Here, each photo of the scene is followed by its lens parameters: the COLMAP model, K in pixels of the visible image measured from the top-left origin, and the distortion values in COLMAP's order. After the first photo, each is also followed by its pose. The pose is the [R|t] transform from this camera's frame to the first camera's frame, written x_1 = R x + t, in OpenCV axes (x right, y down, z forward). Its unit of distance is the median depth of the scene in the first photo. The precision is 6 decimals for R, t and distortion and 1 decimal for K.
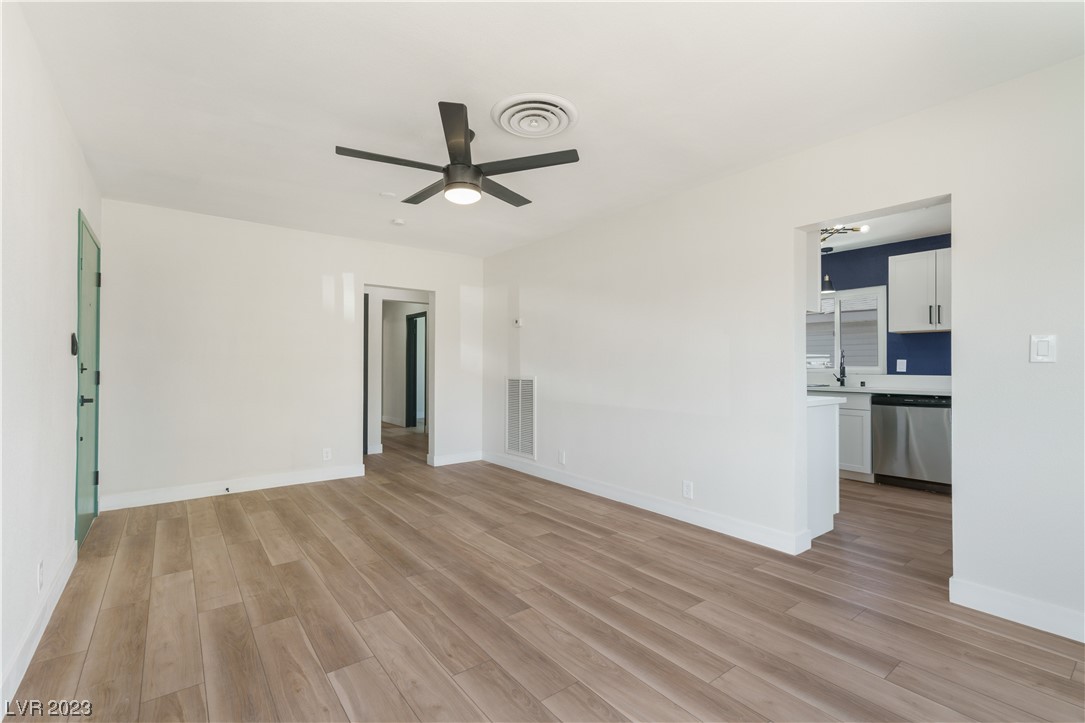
lens RADIAL K [[491.3, 0, 542.8], [0, 491.3, 358.0], [0, 0, 1]] dist [-0.000513, 0.001081]
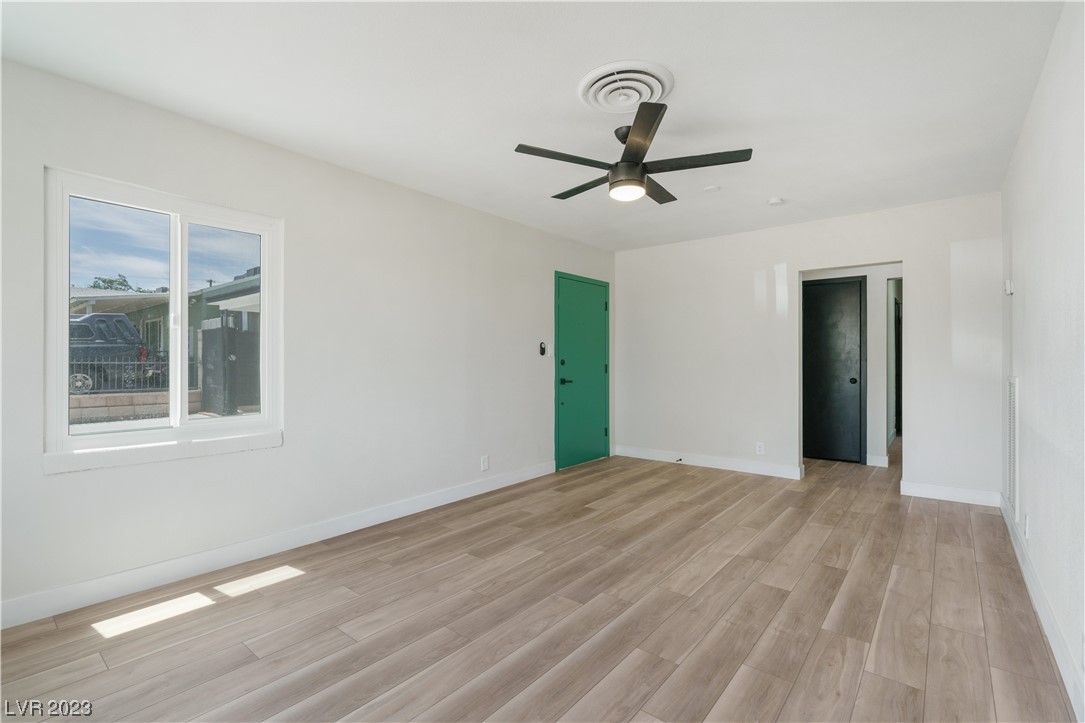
lens RADIAL K [[491.3, 0, 539.5], [0, 491.3, 364.9], [0, 0, 1]] dist [-0.000513, 0.001081]
pose [[0.216876, 0.005895, -0.976181, 0.753515], [0.018662, 0.999774, 0.010184, 0.008799], [0.976021, -0.020426, 0.216717, 0.574659]]
